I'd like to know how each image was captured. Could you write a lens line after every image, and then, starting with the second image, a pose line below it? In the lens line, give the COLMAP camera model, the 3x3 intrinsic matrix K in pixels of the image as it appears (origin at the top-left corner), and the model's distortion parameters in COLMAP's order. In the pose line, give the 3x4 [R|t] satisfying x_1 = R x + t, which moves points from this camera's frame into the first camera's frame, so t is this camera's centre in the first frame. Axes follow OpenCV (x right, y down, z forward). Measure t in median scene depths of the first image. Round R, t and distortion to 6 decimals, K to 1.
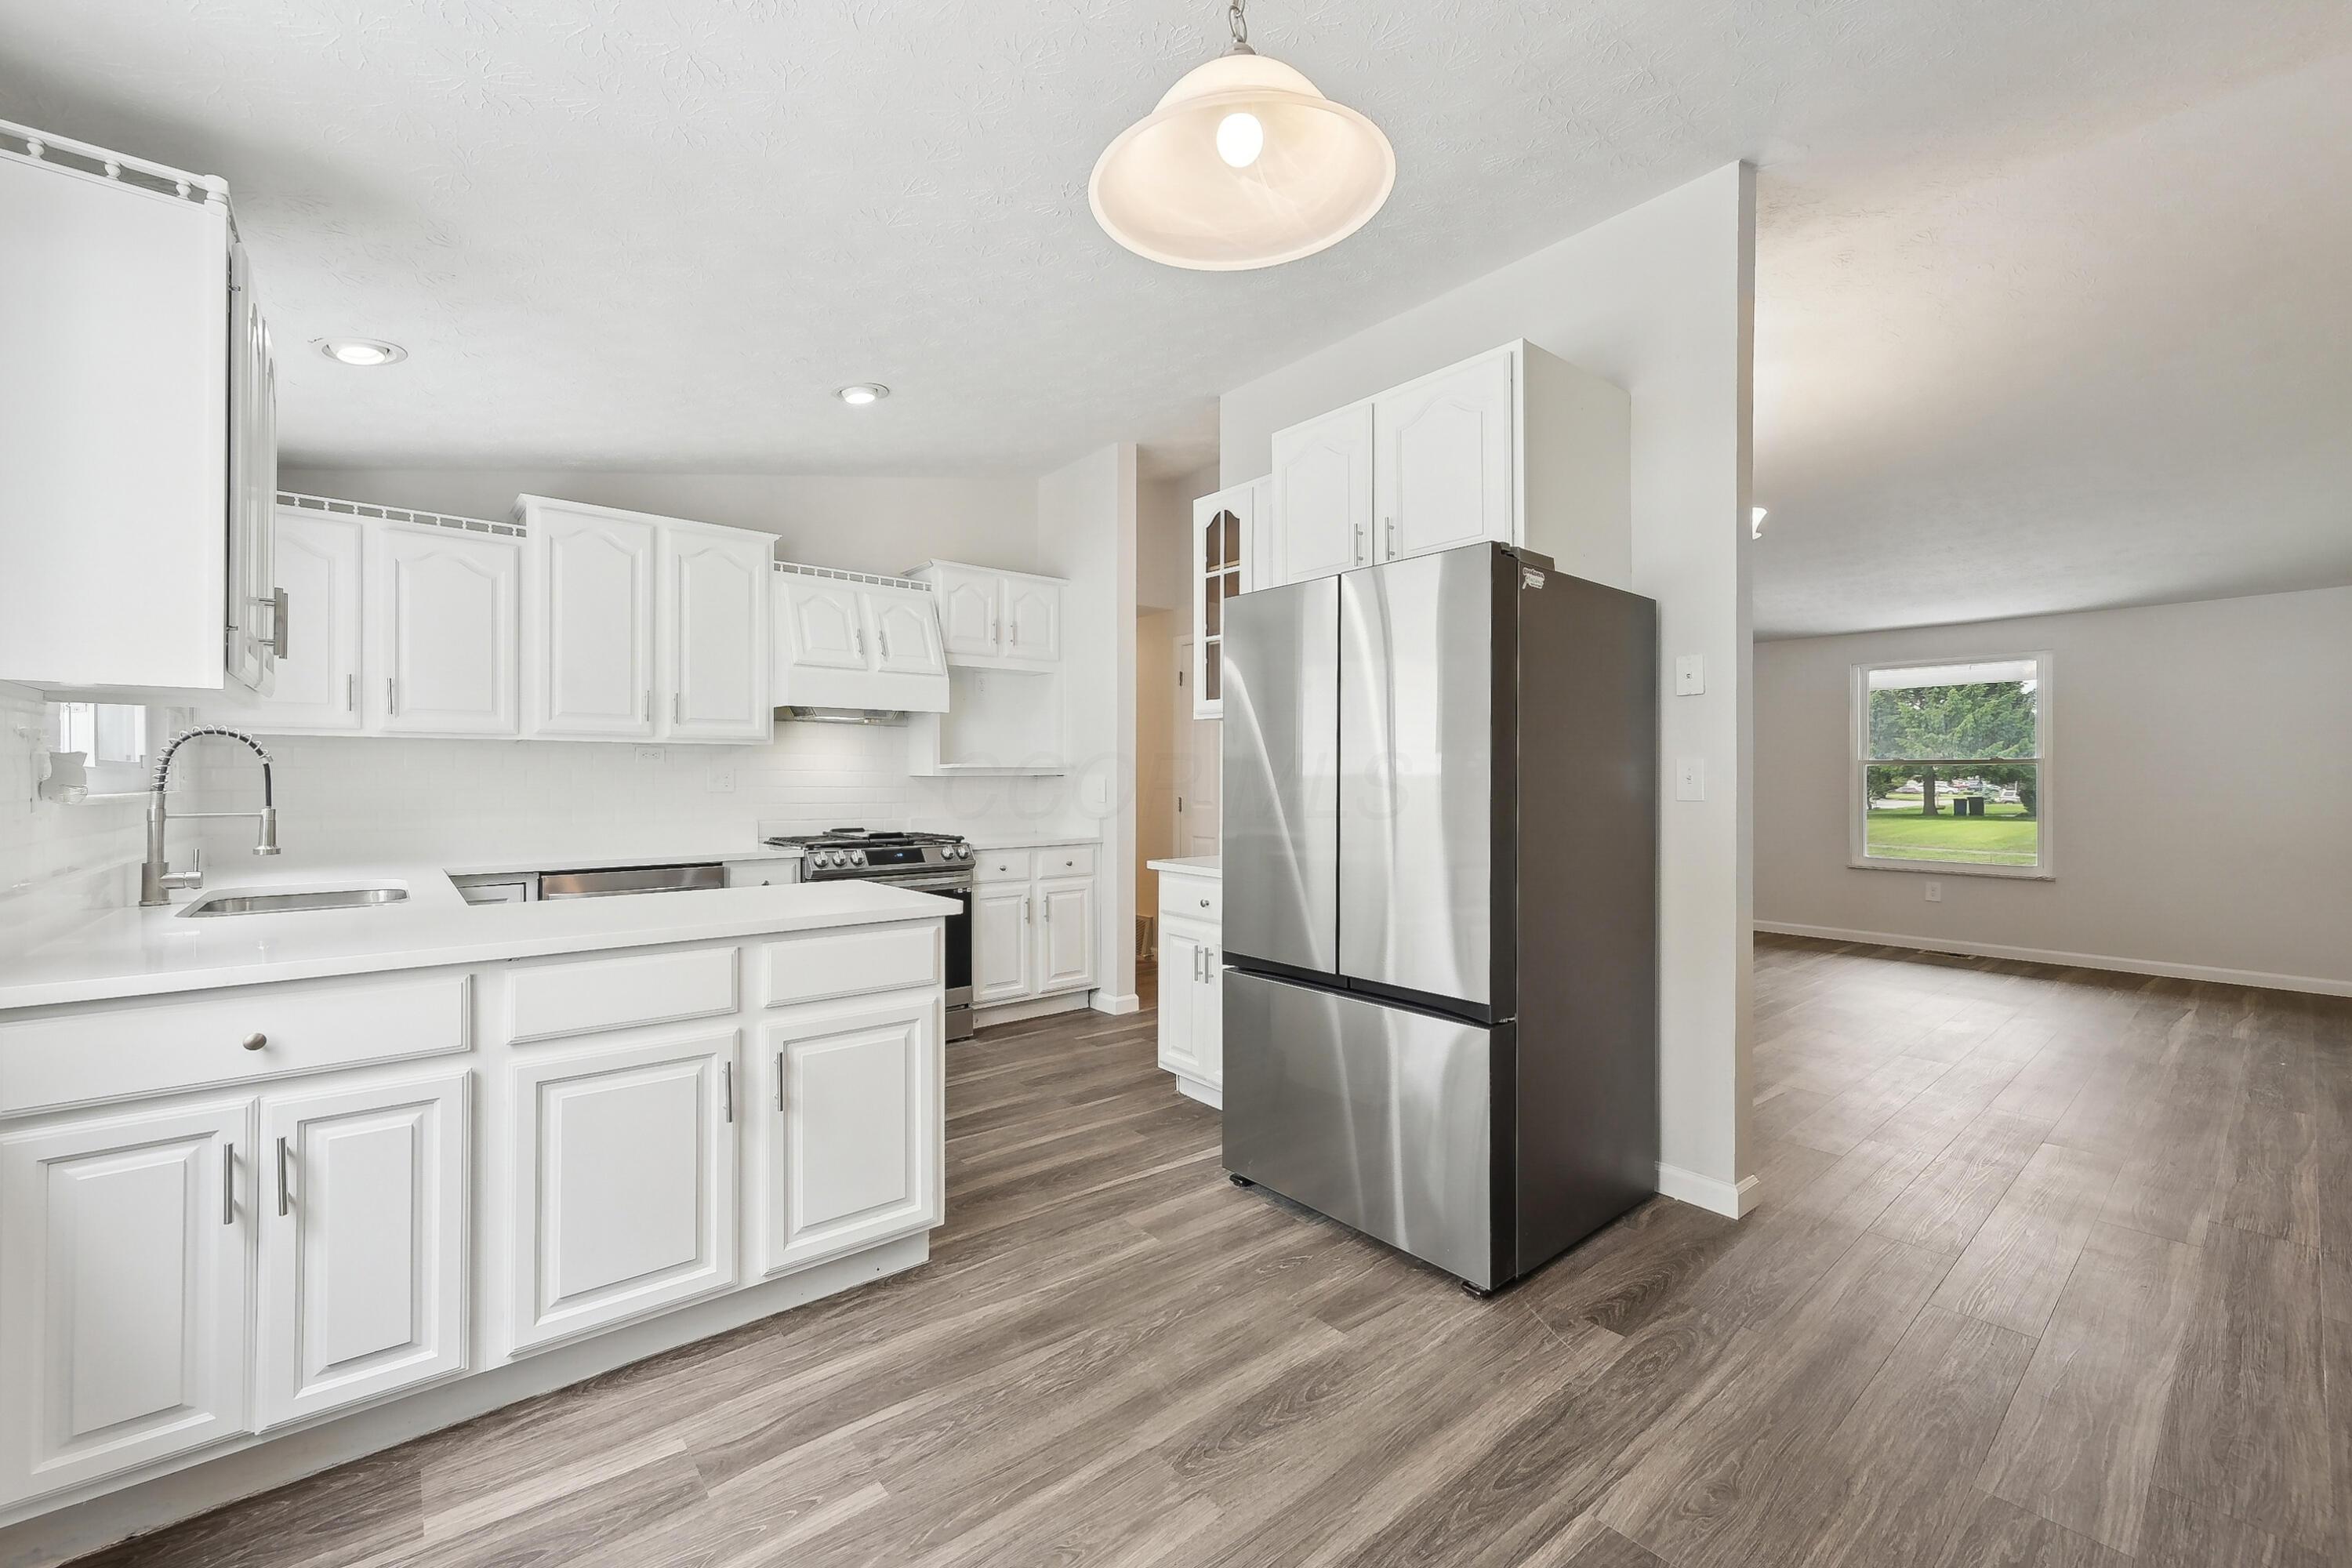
lens RADIAL K [[943.9, 0, 1167.7], [0, 943.9, 789.2], [0, 0, 1]] dist [0.004954, 0.000441]
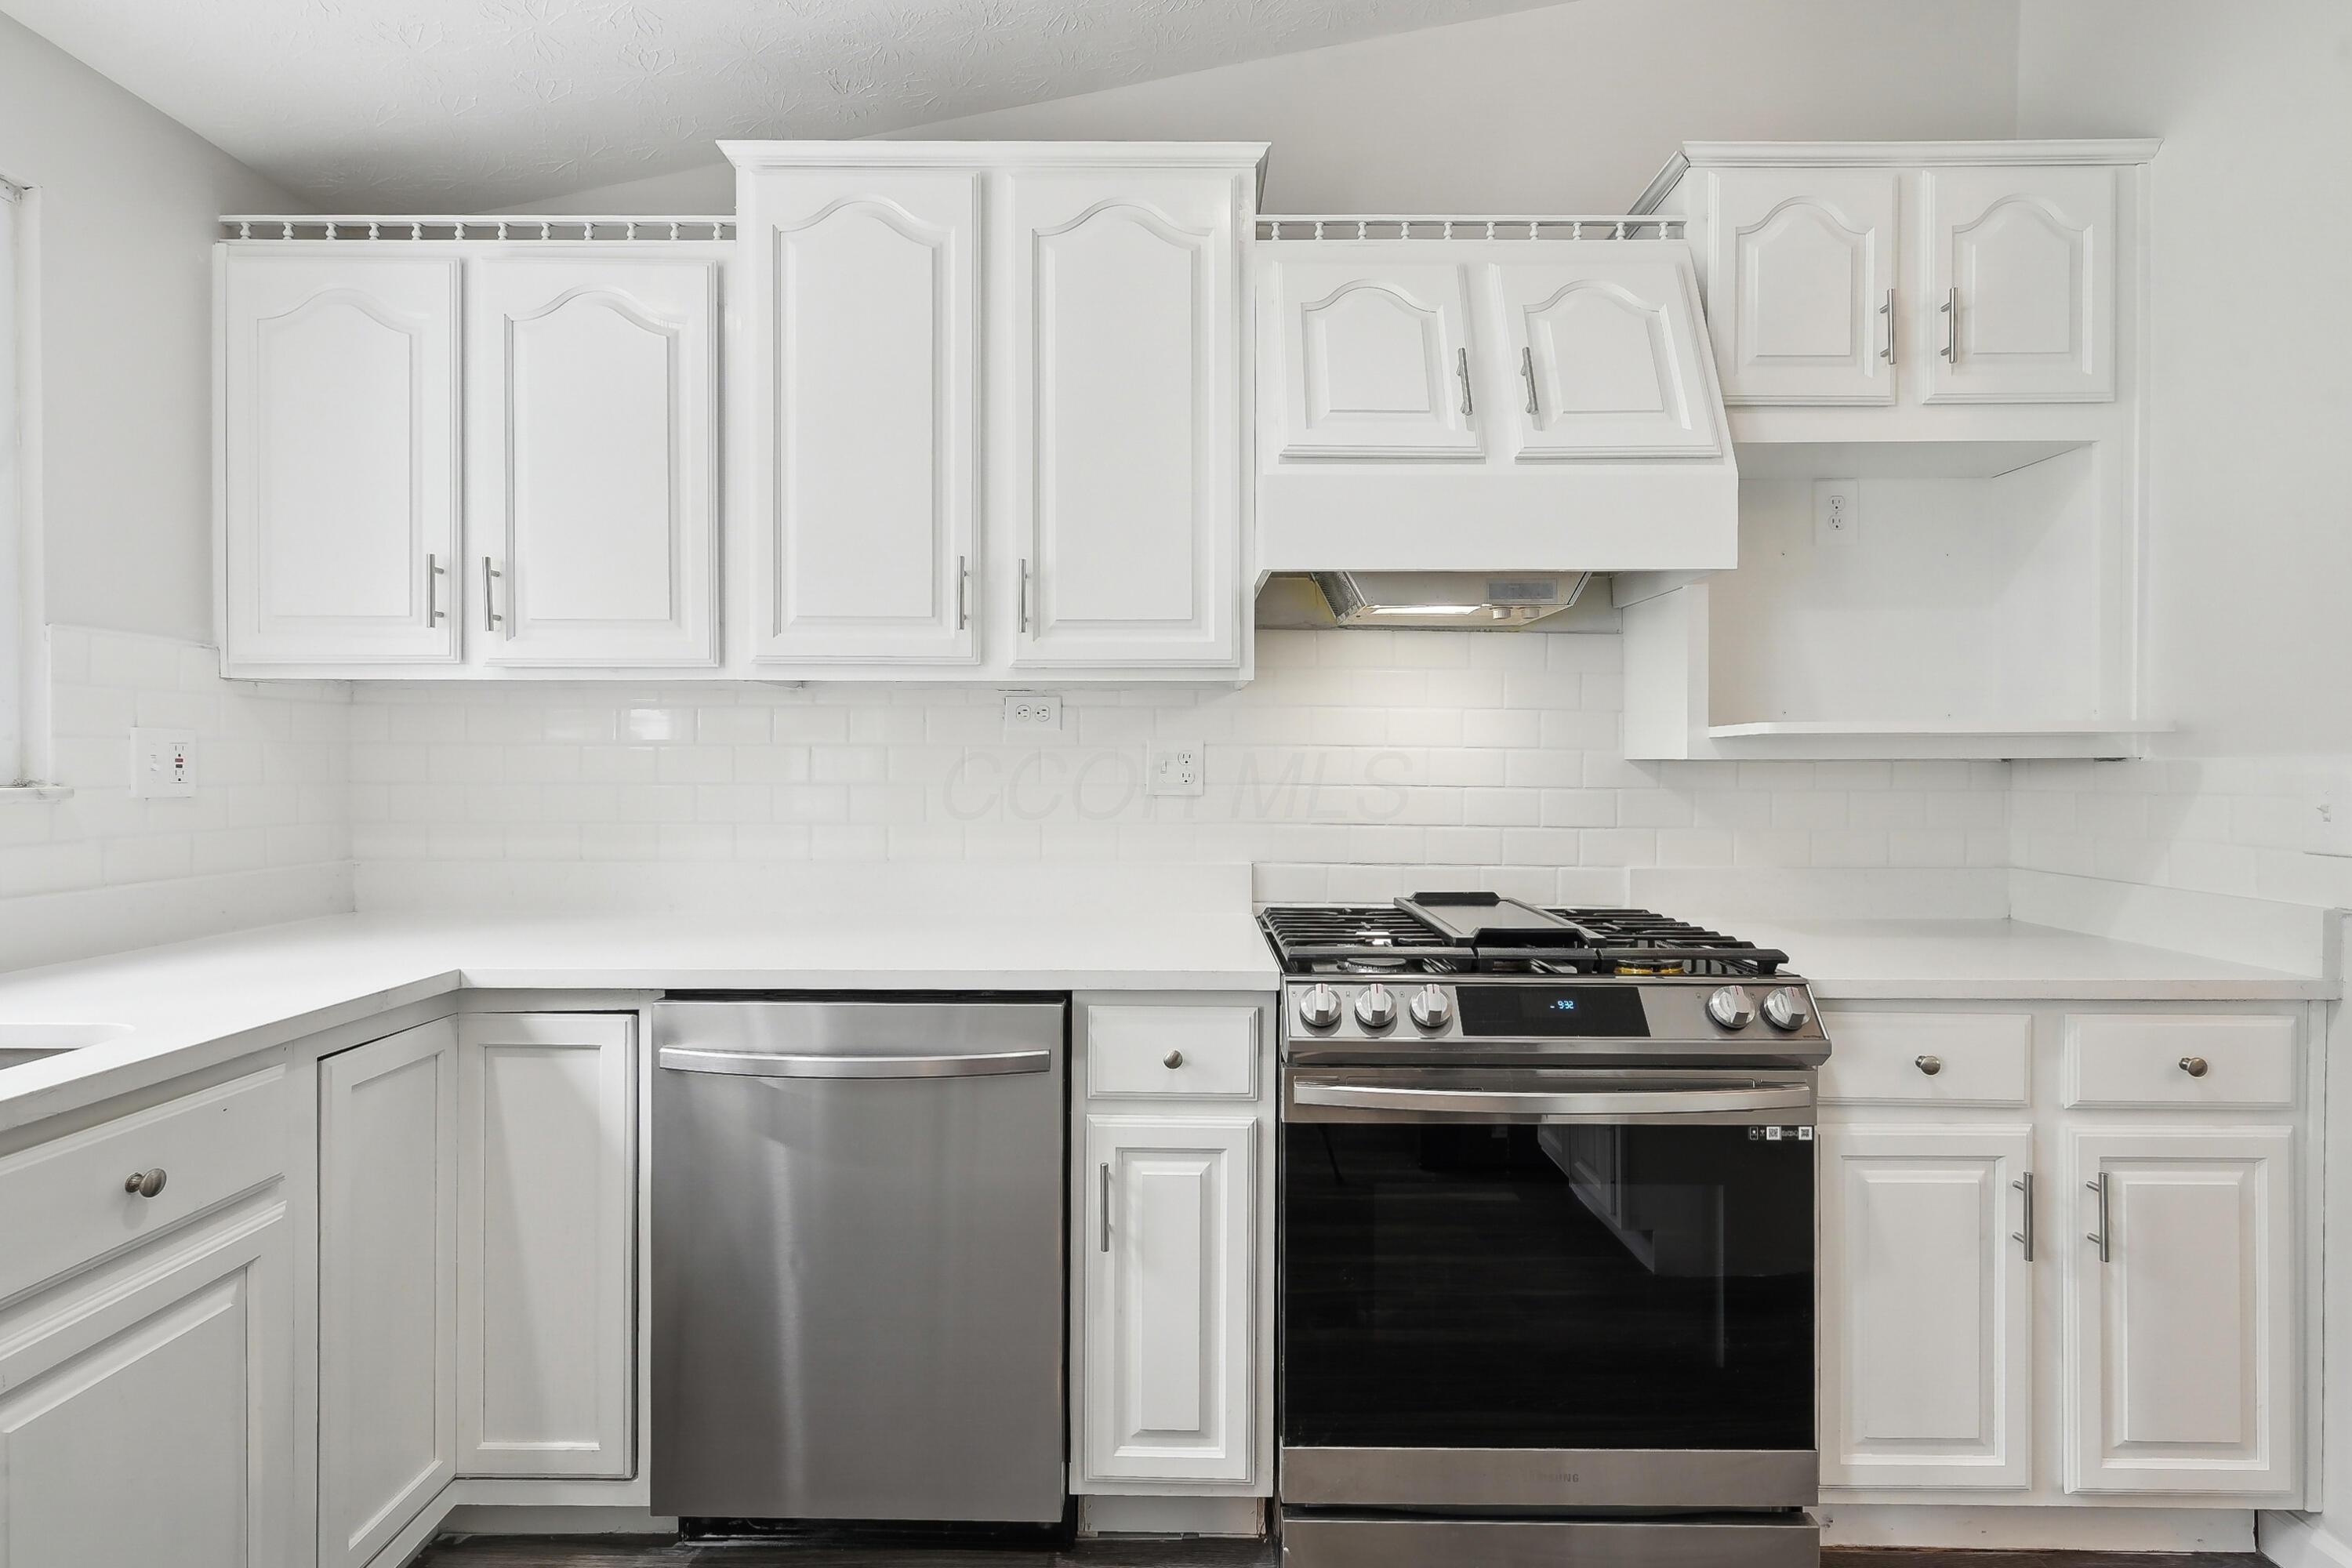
lens RADIAL K [[1161.0, 0, 1178.7], [0, 1161.0, 744.7], [0, 0, 1]] dist [0.001856, 0.000041]
pose [[0.769154, -0.004584, -0.639047, -0.125417], [-0.009155, 0.999793, -0.018192, -0.010159], [0.638998, 0.019843, 0.768953, 0.578971]]
